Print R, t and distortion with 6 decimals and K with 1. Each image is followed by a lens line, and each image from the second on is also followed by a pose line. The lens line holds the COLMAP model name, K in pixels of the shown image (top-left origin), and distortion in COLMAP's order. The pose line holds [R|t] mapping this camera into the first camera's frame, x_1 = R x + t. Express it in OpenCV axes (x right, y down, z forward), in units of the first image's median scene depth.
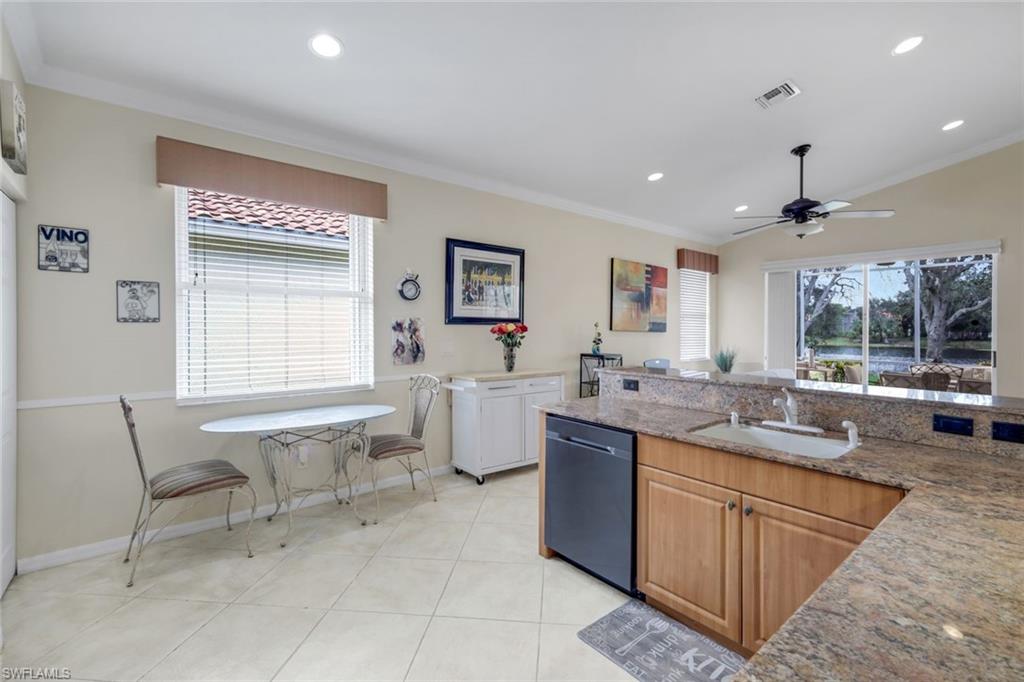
lens RADIAL K [[460.2, 0, 516.5], [0, 460.2, 329.1], [0, 0, 1]] dist [0.002748, 0.000198]
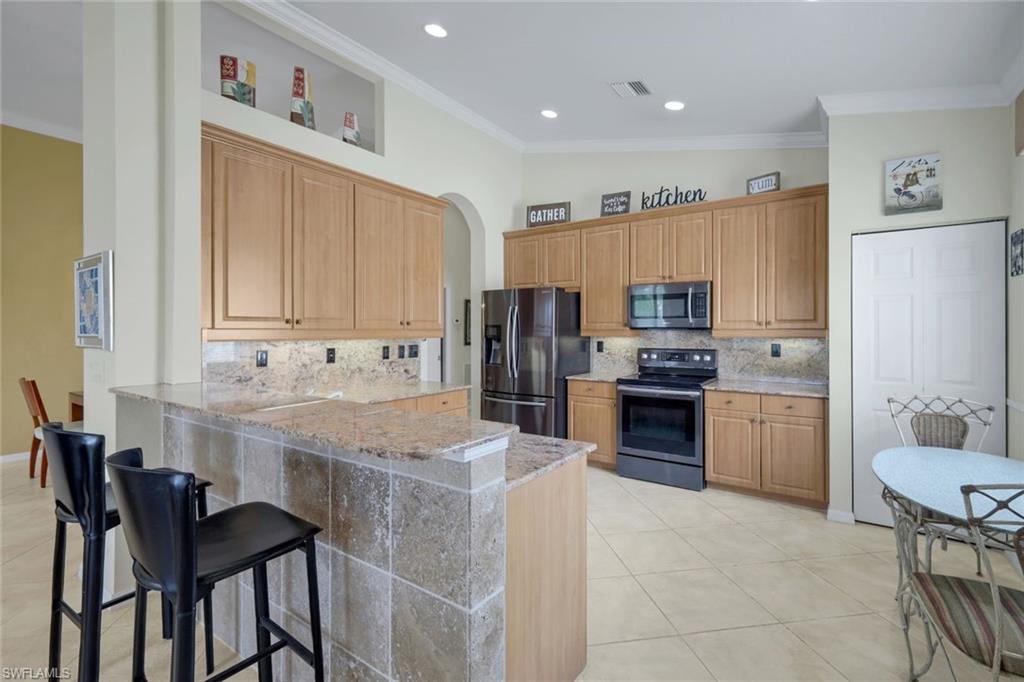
lens RADIAL K [[460.2, 0, 516.5], [0, 460.2, 329.1], [0, 0, 1]] dist [0.002748, 0.000198]
pose [[-0.967226, -0.004742, -0.253874, 0.205867], [-0.005076, 0.999987, 0.000660, -0.001867], [0.253868, 0.001927, -0.967237, 1.048647]]
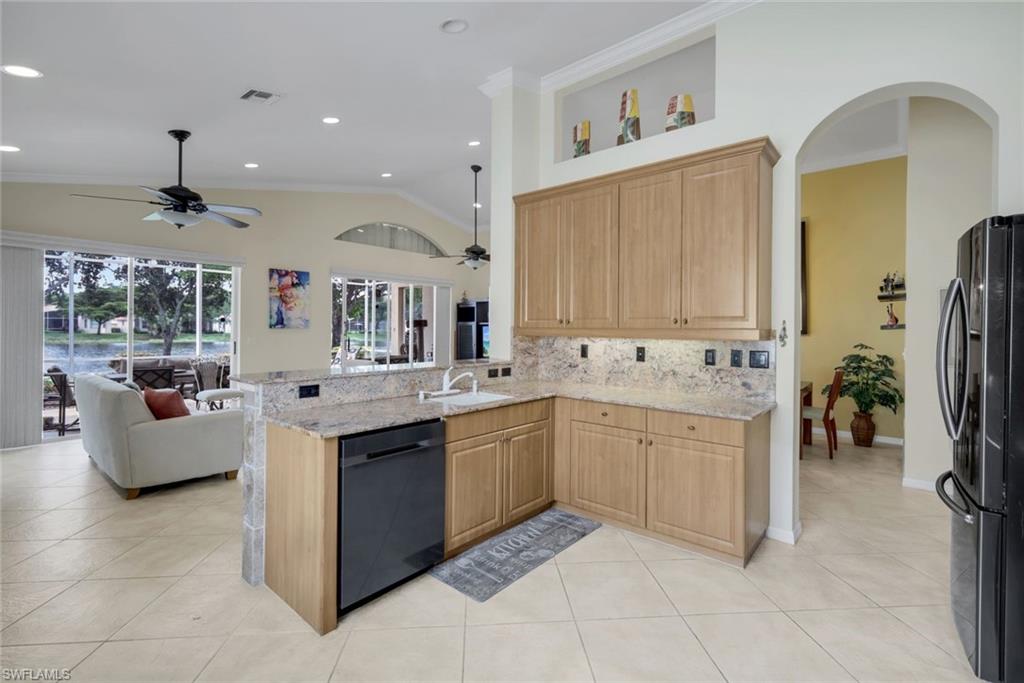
lens RADIAL K [[449.6, 0, 517.6], [0, 449.6, 330.0], [0, 0, 1]] dist [0.001092, 0.000331]
pose [[-0.177445, -0.010890, 0.984070, -0.453581], [-0.005707, 0.999933, 0.010037, -0.003352], [-0.984114, -0.003835, -0.177496, 0.530094]]
